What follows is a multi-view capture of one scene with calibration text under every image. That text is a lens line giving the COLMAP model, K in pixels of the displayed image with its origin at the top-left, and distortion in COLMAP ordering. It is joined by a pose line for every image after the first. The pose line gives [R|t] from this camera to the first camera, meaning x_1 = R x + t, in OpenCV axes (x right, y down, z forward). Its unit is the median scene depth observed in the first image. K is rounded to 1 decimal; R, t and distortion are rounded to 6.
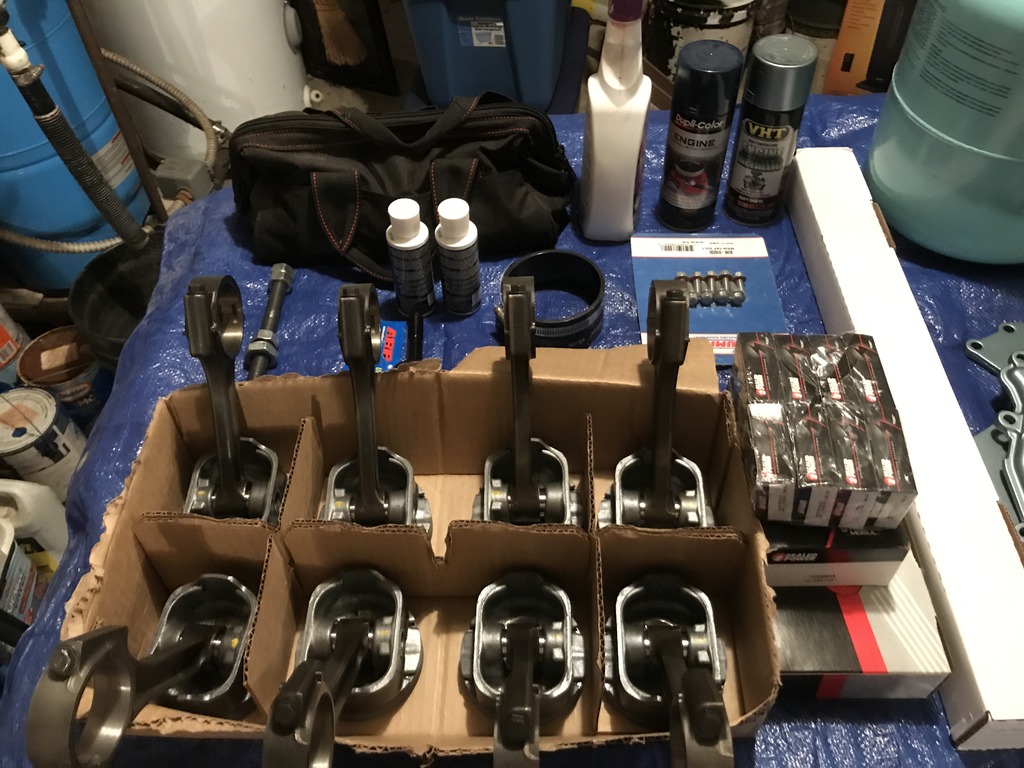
lens RADIAL K [[832.1, 0, 513.3], [0, 832.1, 384.0], [0, 0, 1]] dist [0.022368, -0.031038]
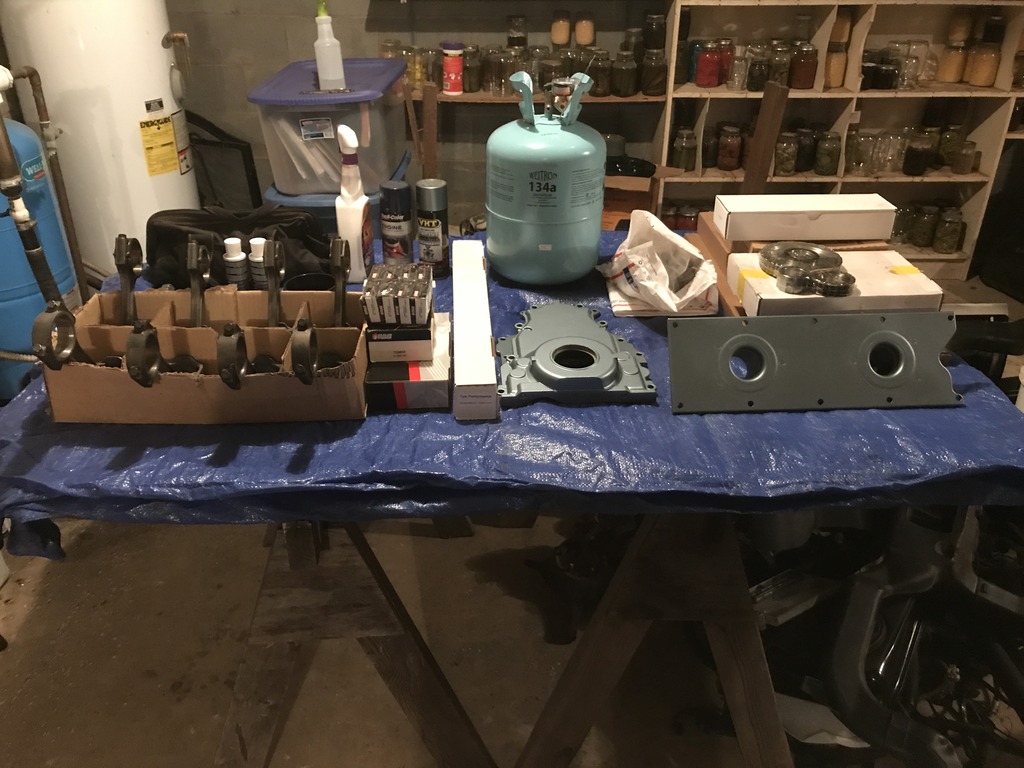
lens RADIAL K [[832.1, 0, 511.6], [0, 832.1, 383.3], [0, 0, 1]] dist [0.022368, -0.031038]
pose [[0.996000, 0.005209, 0.089204, 0.330793], [0.026891, 0.934546, -0.354825, 0.771282], [-0.085214, 0.355804, 0.930667, -0.735497]]
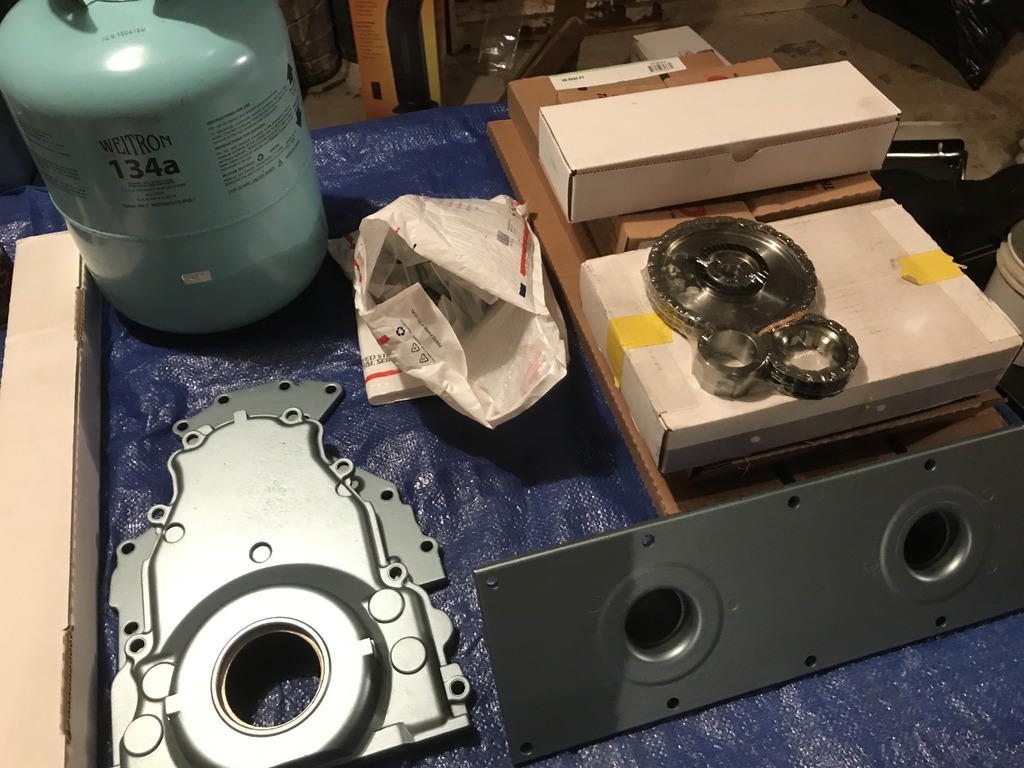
lens RADIAL K [[832.1, 0, 508.0], [0, 832.1, 384.9], [0, 0, 1]] dist [0.022368, -0.031038]
pose [[0.952125, -0.205113, 0.226688, 0.662621], [0.210373, 0.977621, 0.000977, -0.006517], [-0.221815, 0.046759, 0.973967, -0.018728]]
